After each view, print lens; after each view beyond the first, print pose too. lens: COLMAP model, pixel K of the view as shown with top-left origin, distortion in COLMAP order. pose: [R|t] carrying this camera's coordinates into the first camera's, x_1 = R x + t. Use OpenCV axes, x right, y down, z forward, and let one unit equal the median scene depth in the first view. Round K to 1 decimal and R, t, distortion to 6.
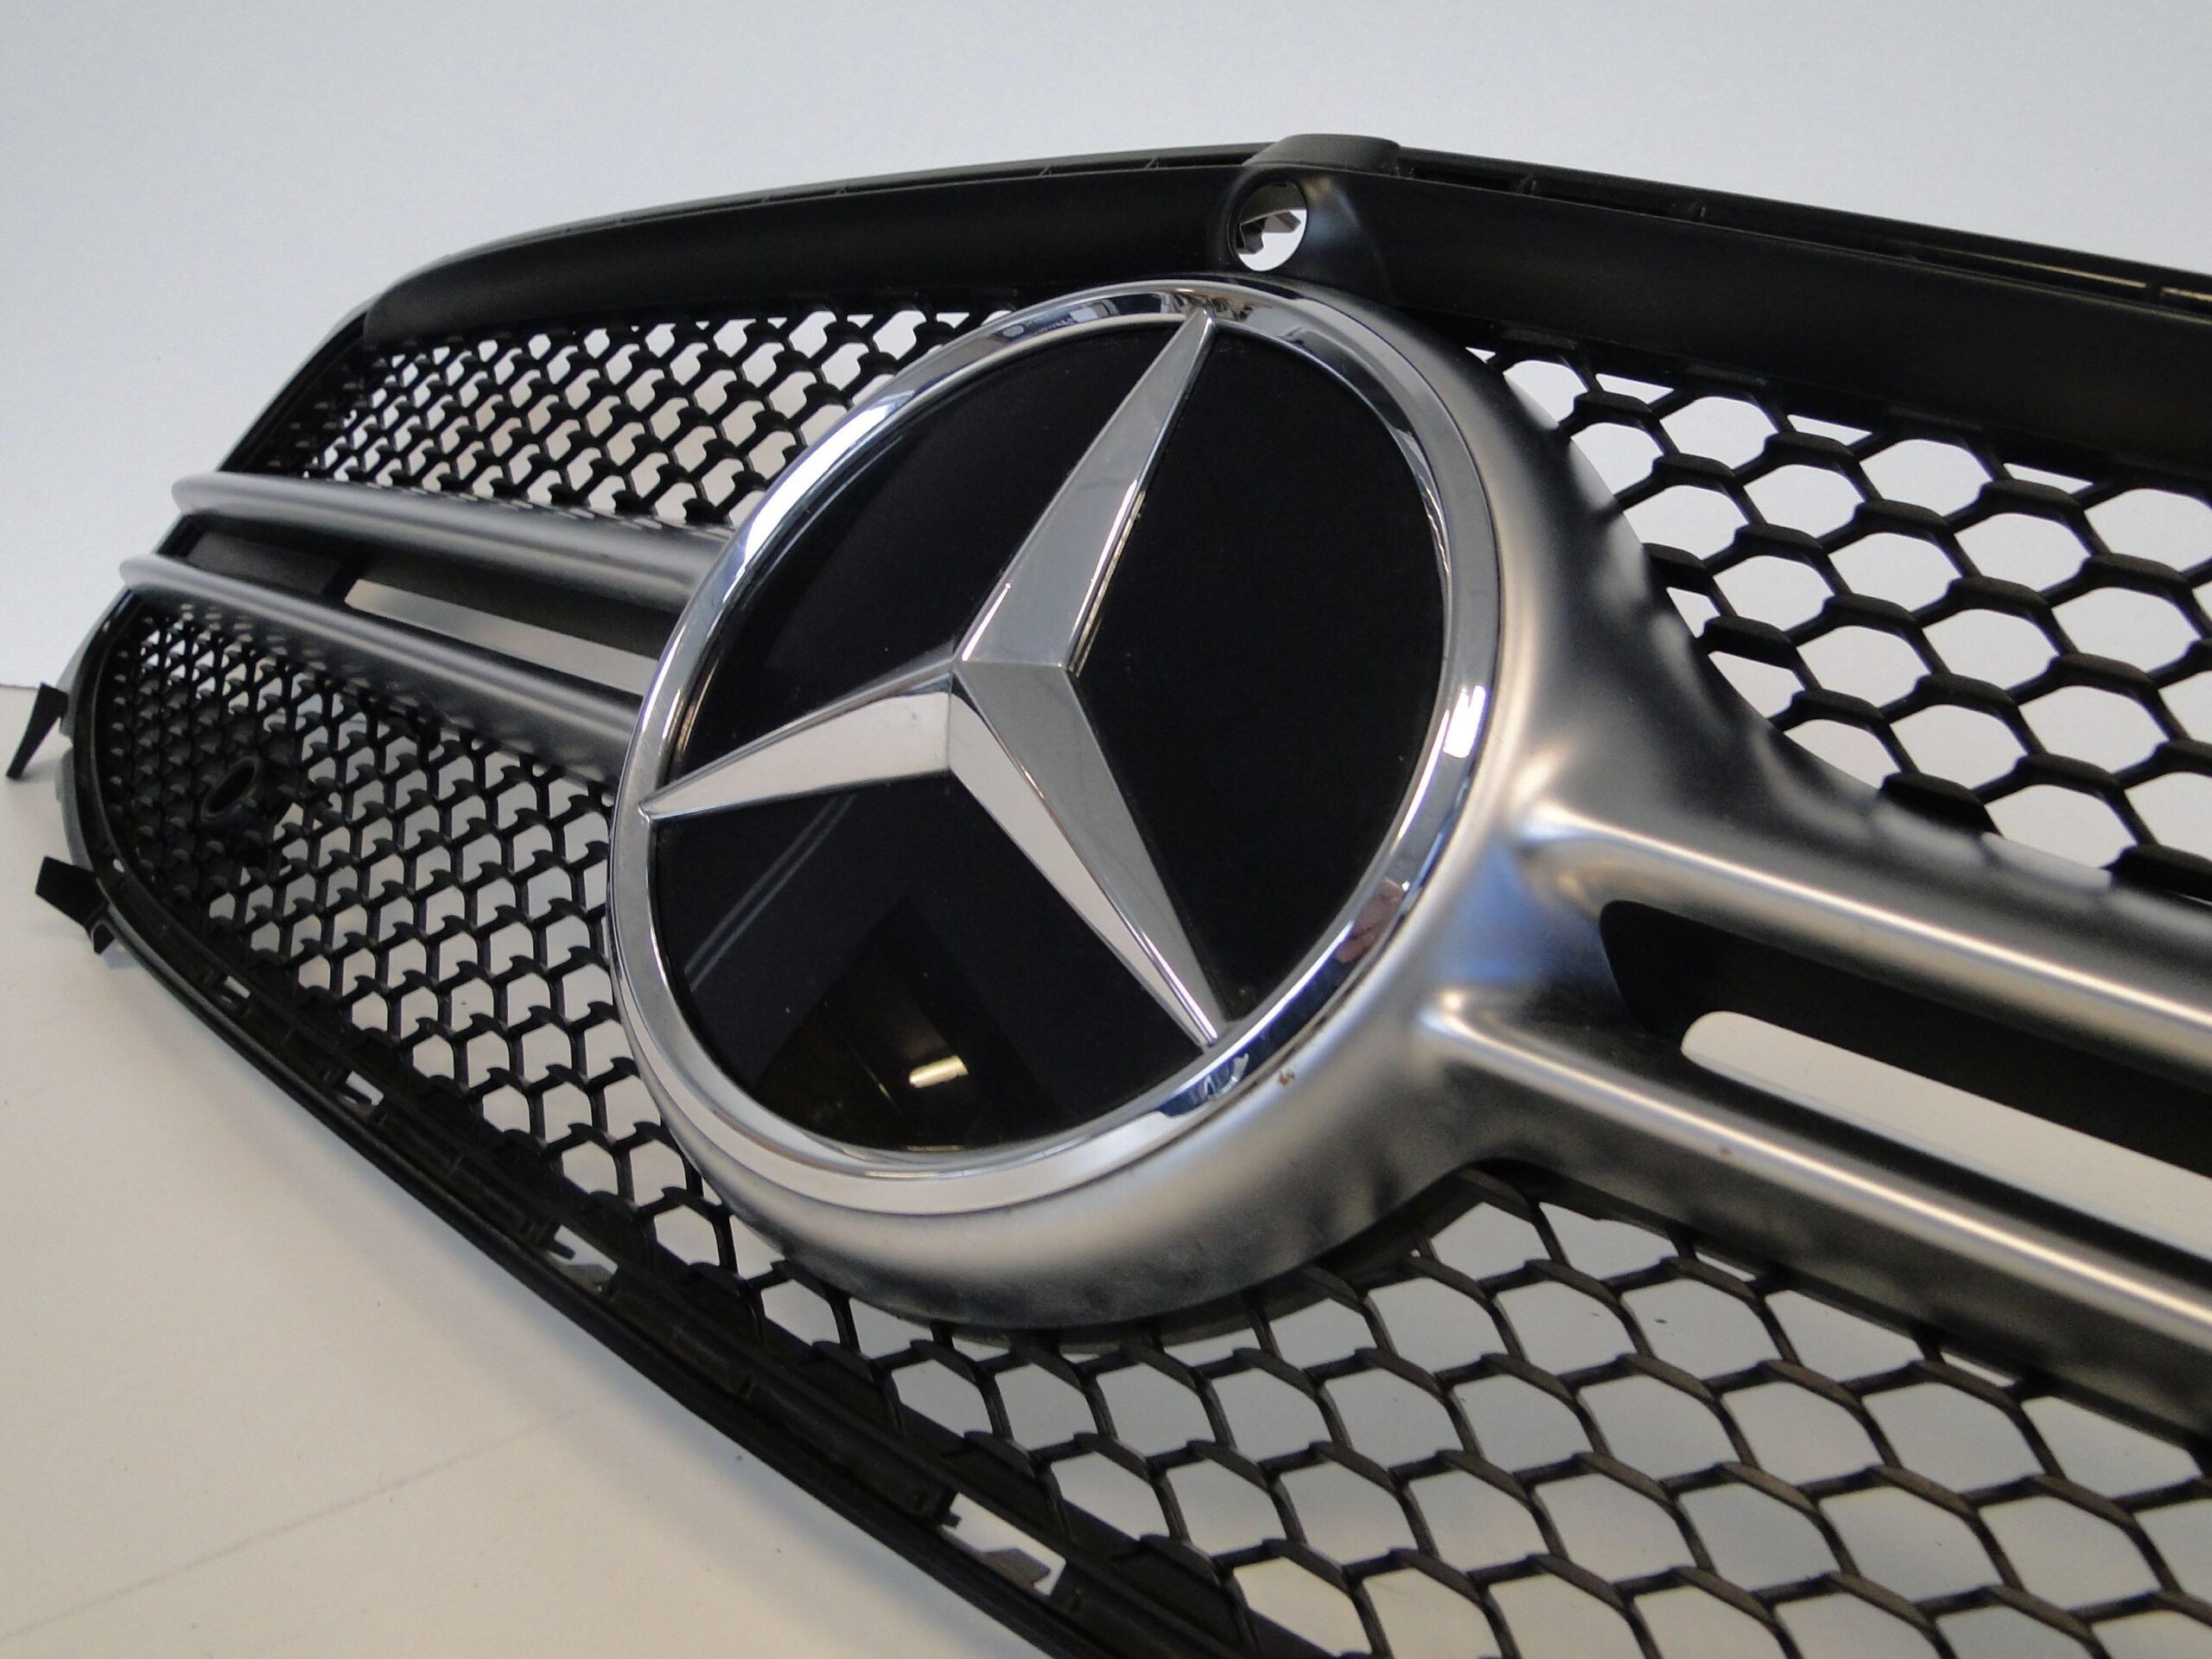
lens RADIAL K [[1889.1, 0, 1104.7], [0, 1889.1, 898.5], [0, 0, 1]] dist [-0.008234, 0.000792]
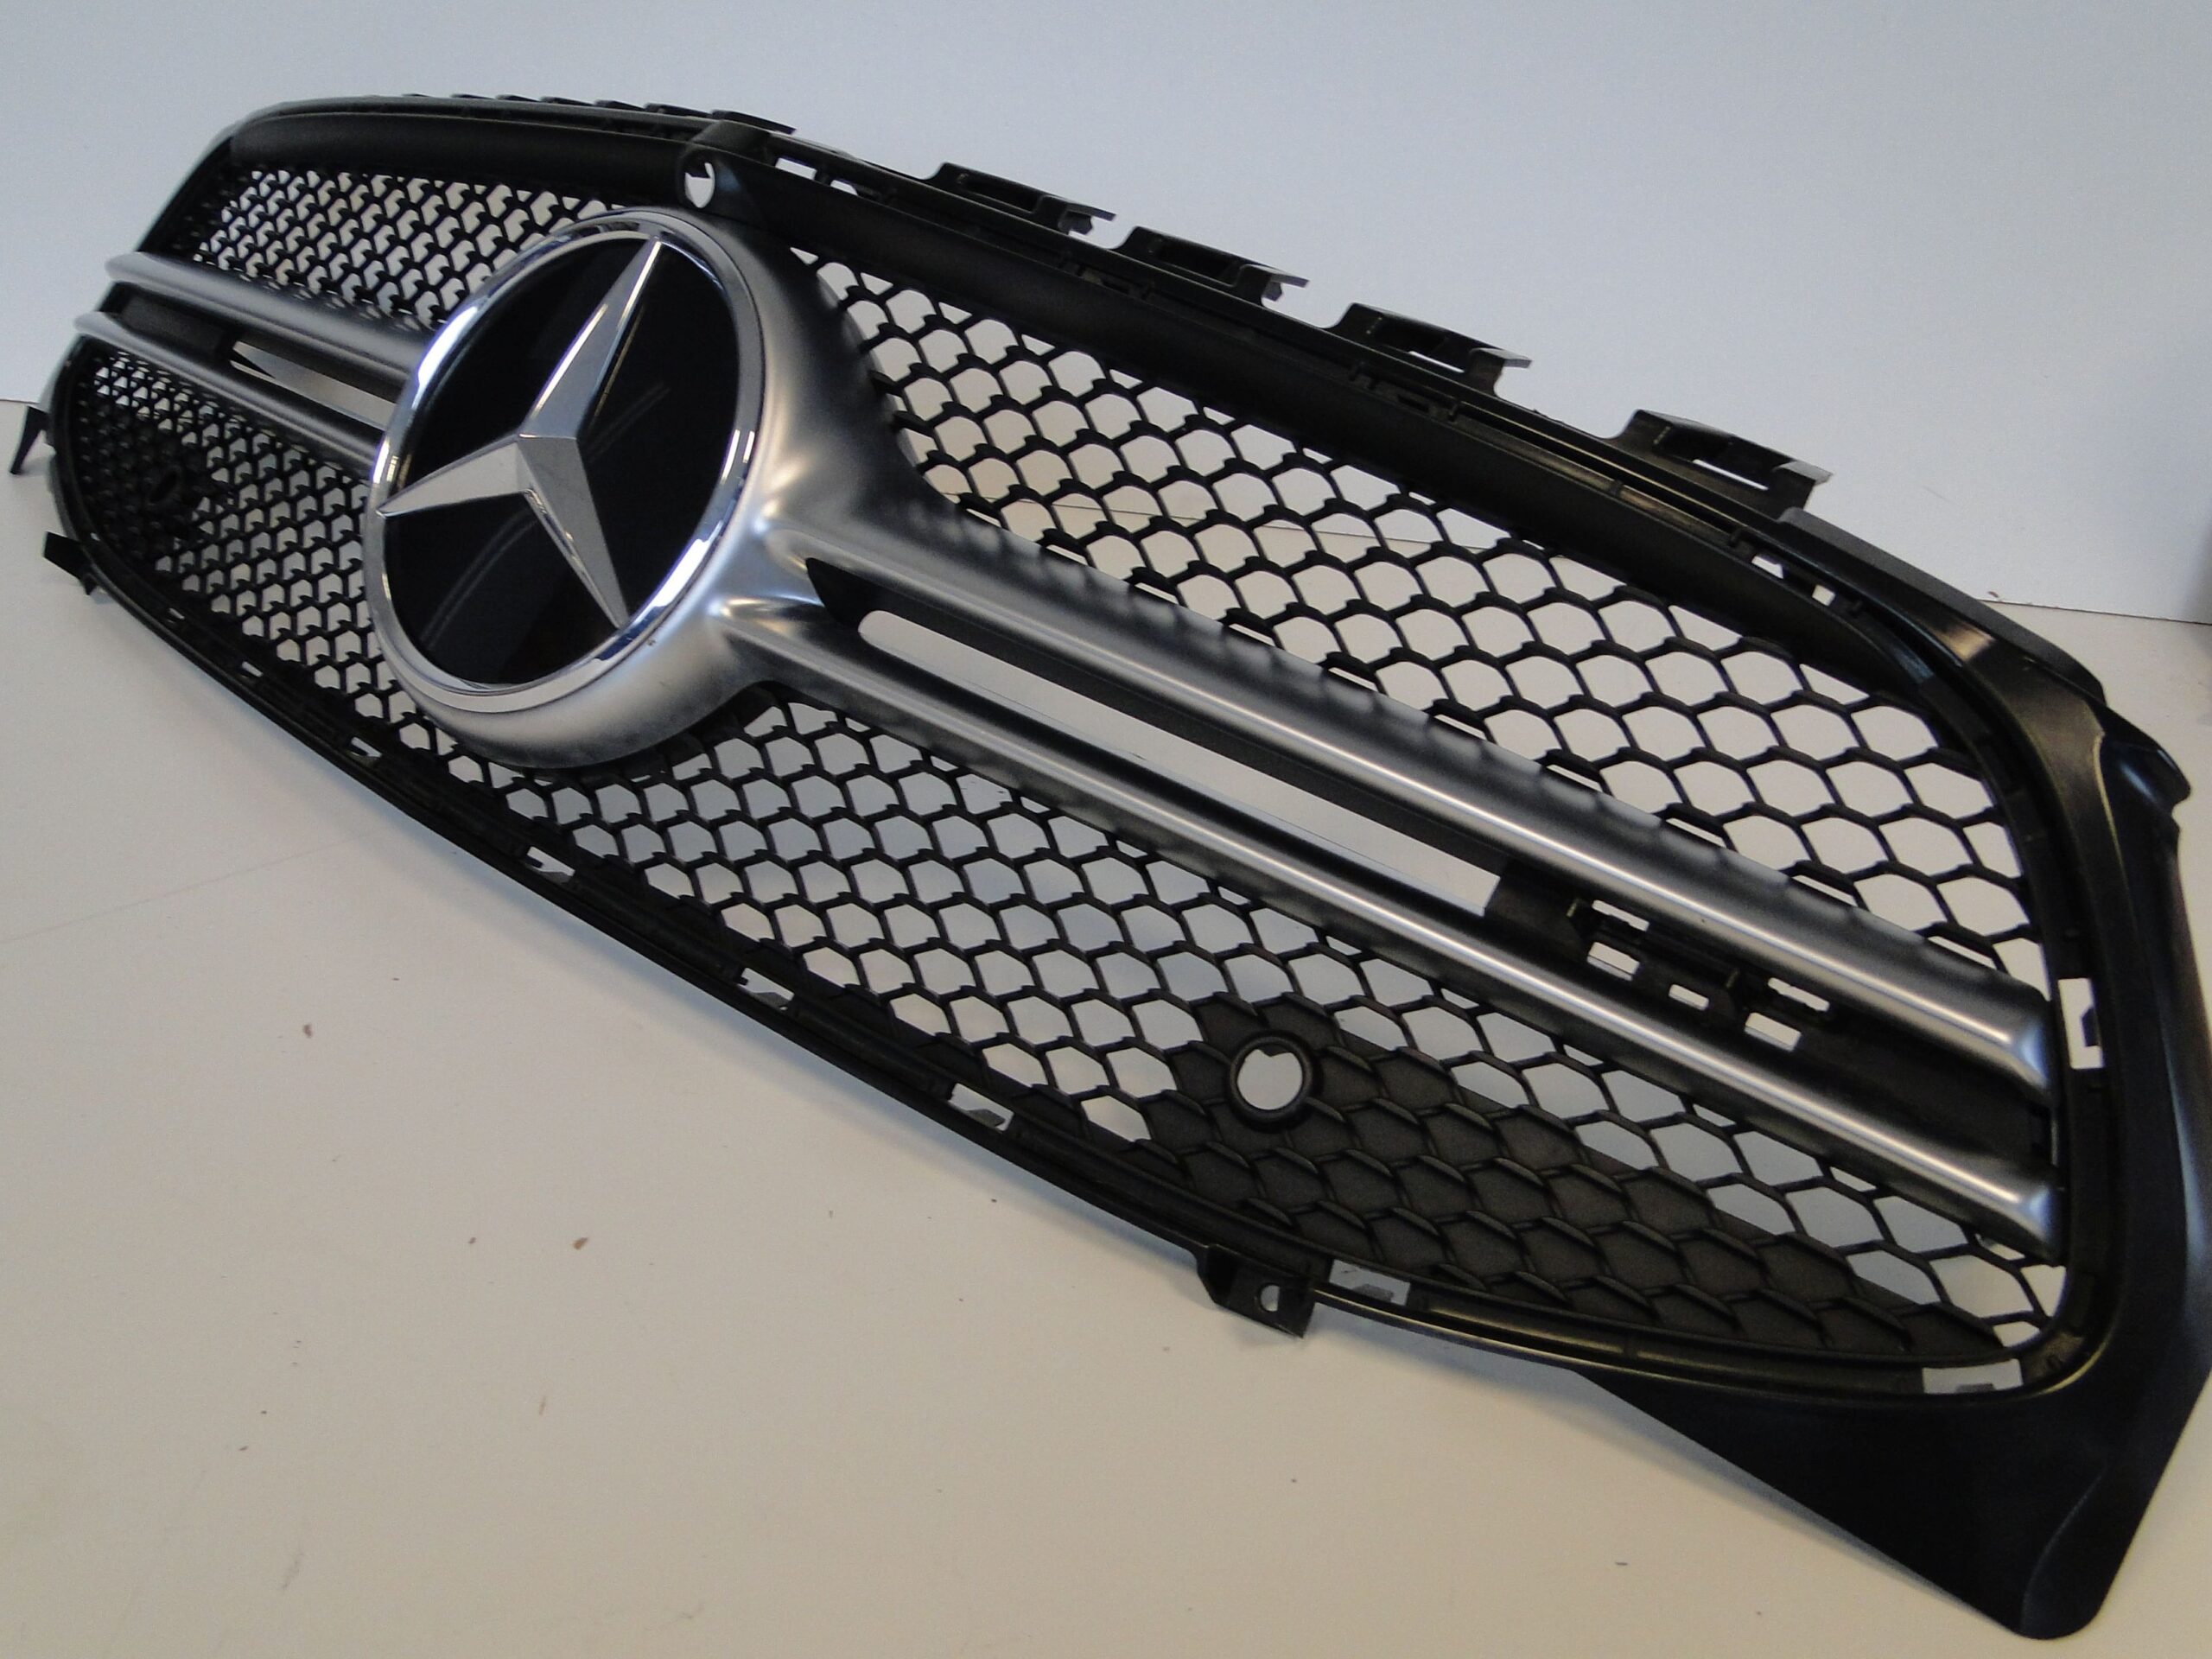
lens RADIAL K [[1804.9, 0, 1106.0], [0, 1804.9, 829.5], [0, 0, 1]] dist [-0.002148, 0.004759]
pose [[0.999661, -0.015750, 0.020746, 0.339196], [0.012189, 0.986751, 0.161782, -0.013231], [-0.023019, -0.161474, 0.986608, -0.647987]]
